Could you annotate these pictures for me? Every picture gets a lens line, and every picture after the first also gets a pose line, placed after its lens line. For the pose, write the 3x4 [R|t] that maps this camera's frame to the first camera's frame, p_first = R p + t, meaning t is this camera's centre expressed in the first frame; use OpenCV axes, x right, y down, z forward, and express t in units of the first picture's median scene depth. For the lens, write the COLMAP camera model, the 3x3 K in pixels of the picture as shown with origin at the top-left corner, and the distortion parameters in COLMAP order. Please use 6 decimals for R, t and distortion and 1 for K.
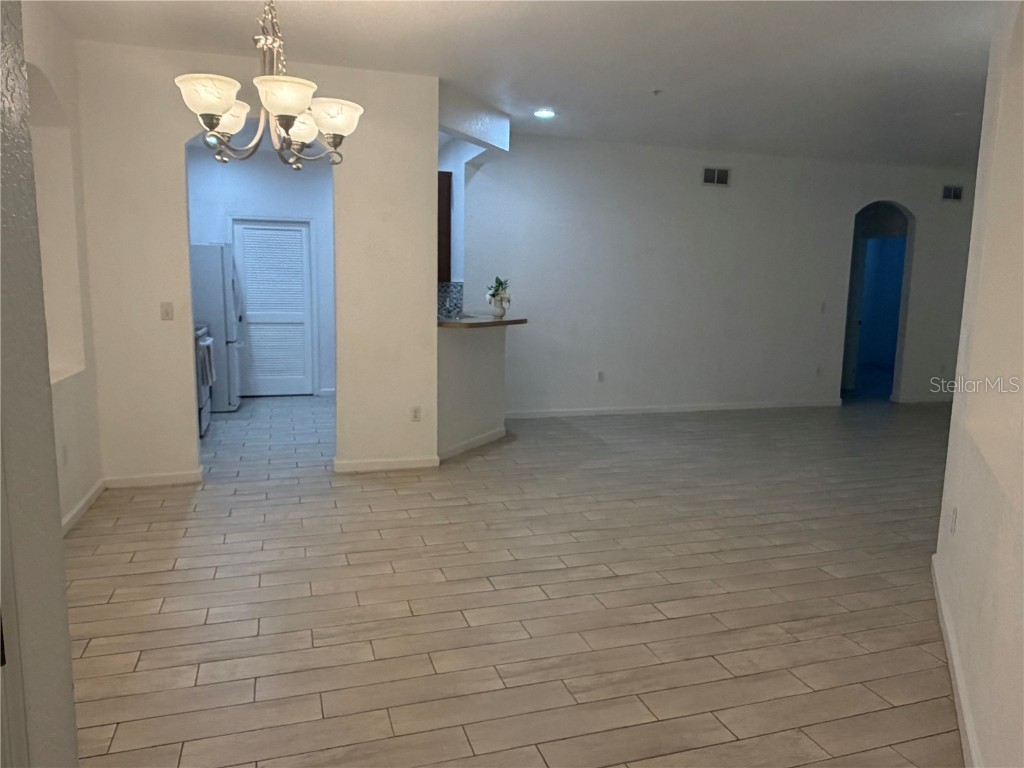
lens RADIAL K [[729.2, 0, 506.7], [0, 729.2, 383.6], [0, 0, 1]] dist [0.020677, -0.005057]
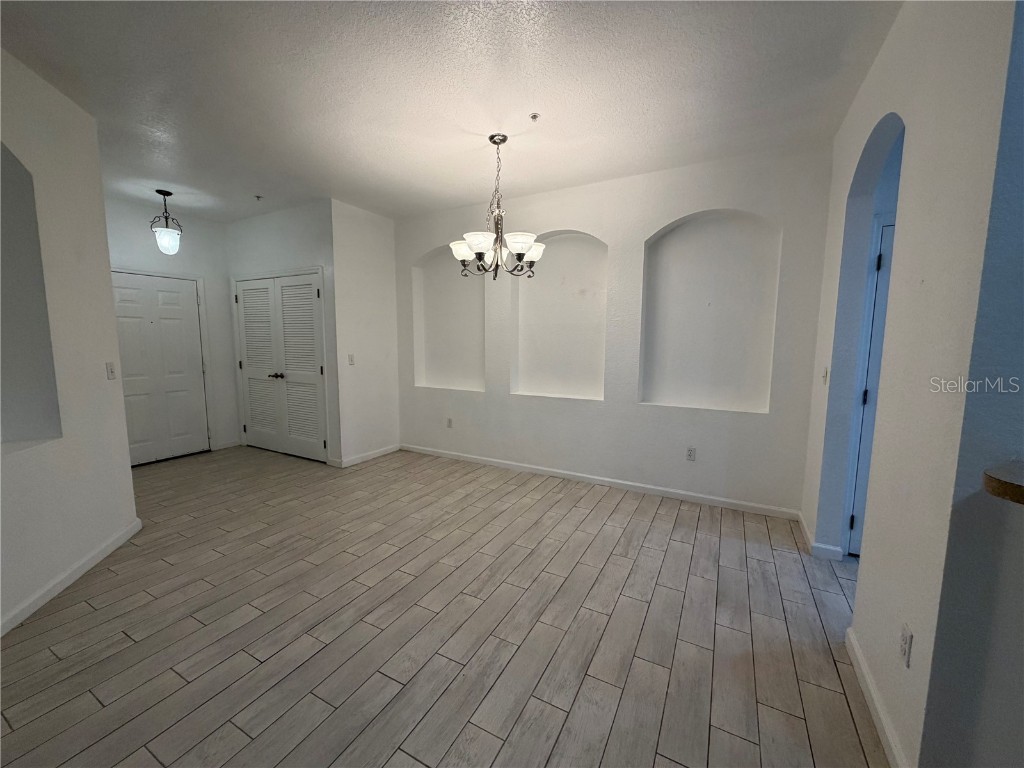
lens RADIAL K [[406.2, 0, 503.7], [0, 406.2, 388.4], [0, 0, 1]] dist [0.003093, 0.000306]
pose [[-0.723357, 0.060509, -0.687818, 0.318751], [-0.114243, 0.971935, 0.205650, -0.200607], [0.680958, 0.227337, -0.696143, 1.492997]]
